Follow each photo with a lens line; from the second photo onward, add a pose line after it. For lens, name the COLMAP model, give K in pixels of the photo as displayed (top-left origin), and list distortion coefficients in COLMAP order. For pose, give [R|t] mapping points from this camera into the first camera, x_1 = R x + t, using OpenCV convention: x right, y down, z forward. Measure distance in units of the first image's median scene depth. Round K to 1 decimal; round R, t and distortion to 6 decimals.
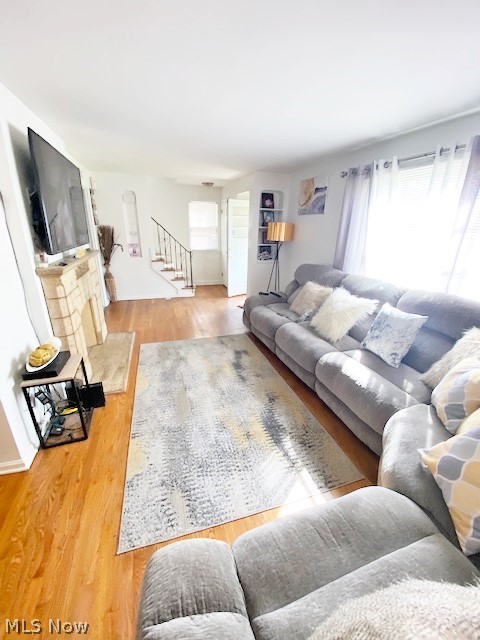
lens RADIAL K [[264.5, 0, 240.0], [0, 264.5, 320.0], [0, 0, 1]] dist [0.034459, -0.026335]
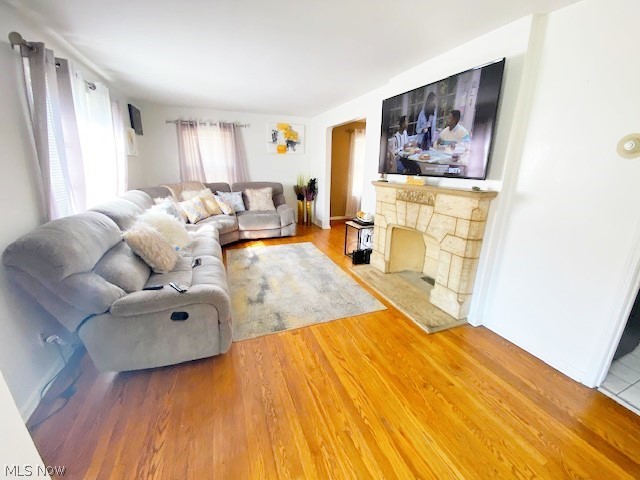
lens RADIAL K [[264.5, 0, 320.4], [0, 264.5, 241.4], [0, 0, 1]] dist [0.034459, -0.026335]
pose [[-0.998198, -0.009810, -0.059196, -0.171607], [-0.042661, 0.809786, 0.585173, -0.613188], [0.042196, 0.586644, -0.808745, 1.848294]]
